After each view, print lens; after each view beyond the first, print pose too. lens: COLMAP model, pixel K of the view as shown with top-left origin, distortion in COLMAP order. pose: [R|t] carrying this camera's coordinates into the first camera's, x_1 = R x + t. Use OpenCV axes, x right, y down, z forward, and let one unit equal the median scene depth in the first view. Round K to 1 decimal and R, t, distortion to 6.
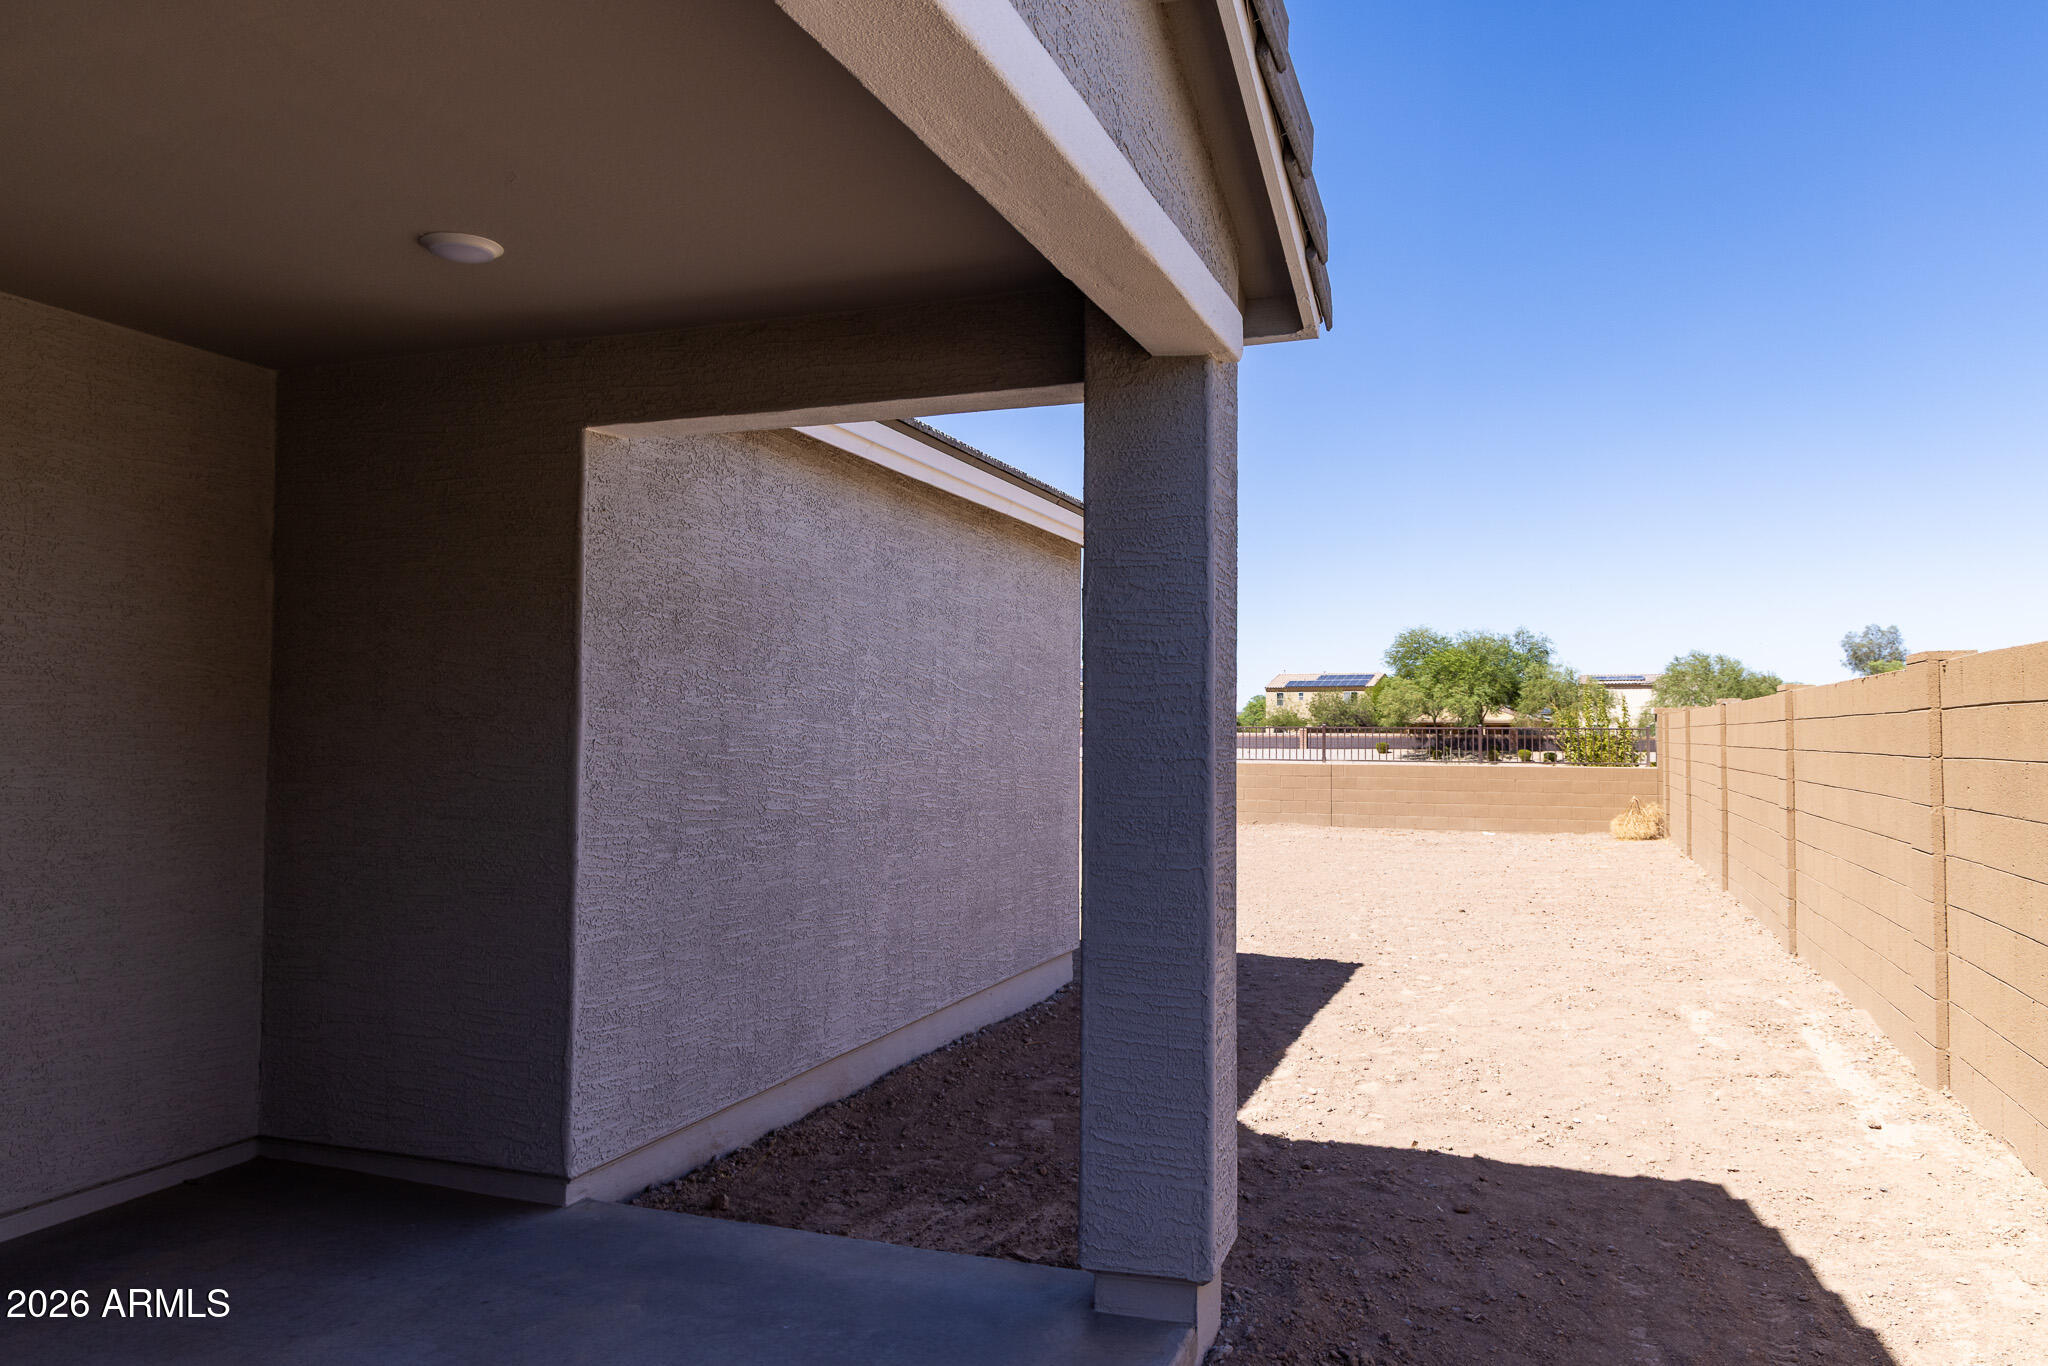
lens RADIAL K [[1419.4, 0, 943.9], [0, 1419.4, 659.1], [0, 0, 1]] dist [0.008043, -0.001196]
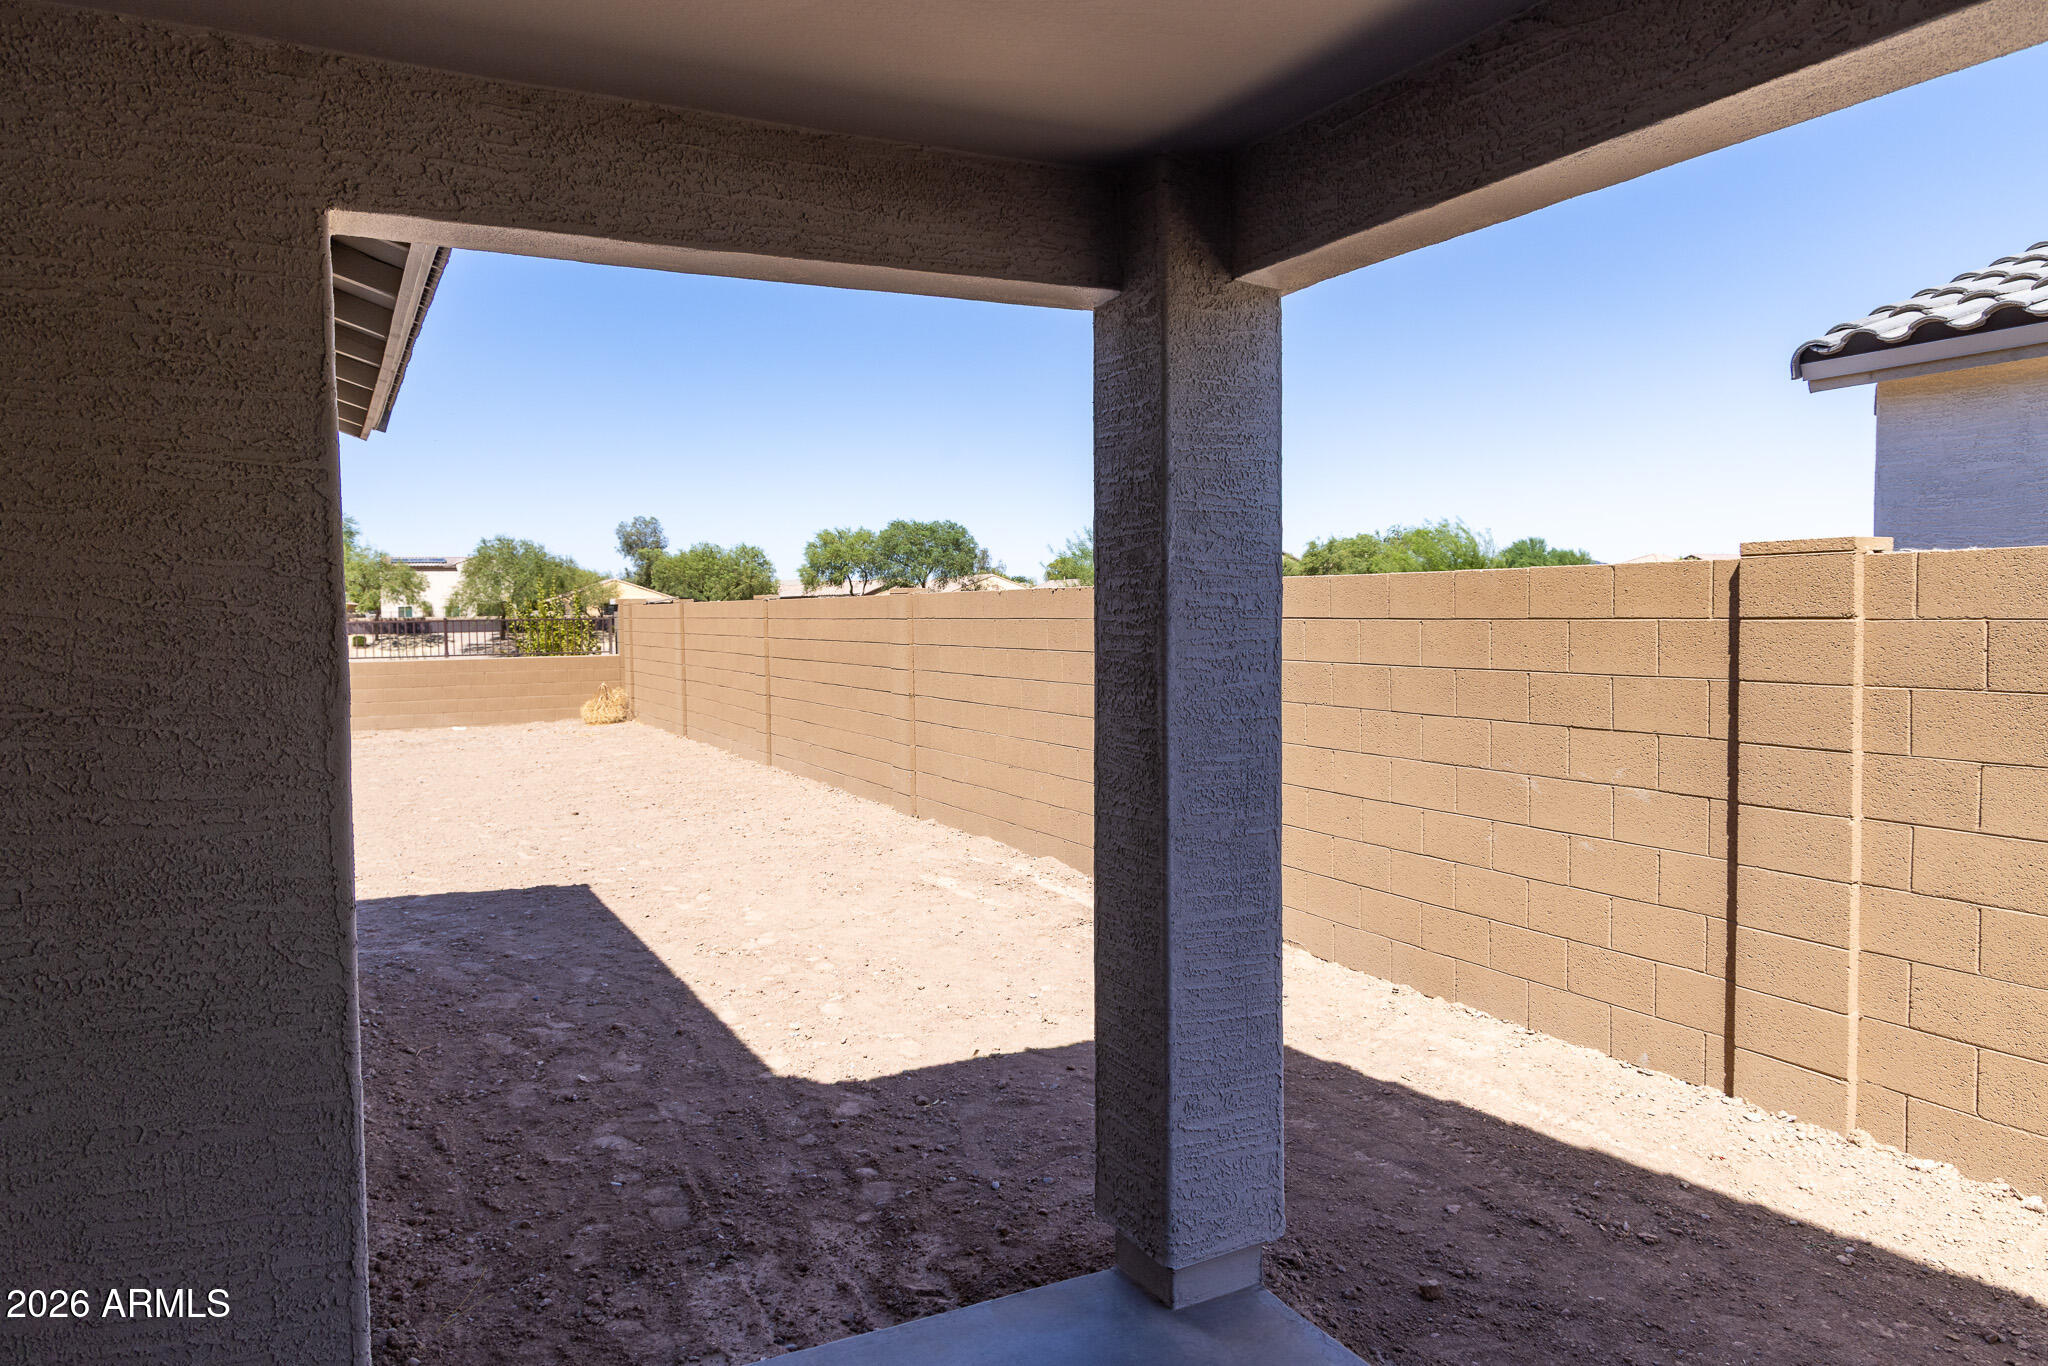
lens RADIAL K [[1419.4, 0, 1024.4], [0, 1419.4, 676.6], [0, 0, 1]] dist [0.008043, -0.001196]
pose [[0.659160, -0.050654, 0.750295, -0.412948], [-0.021443, 0.996057, 0.086084, -0.023174], [-0.751697, -0.072832, 0.655475, 0.314781]]
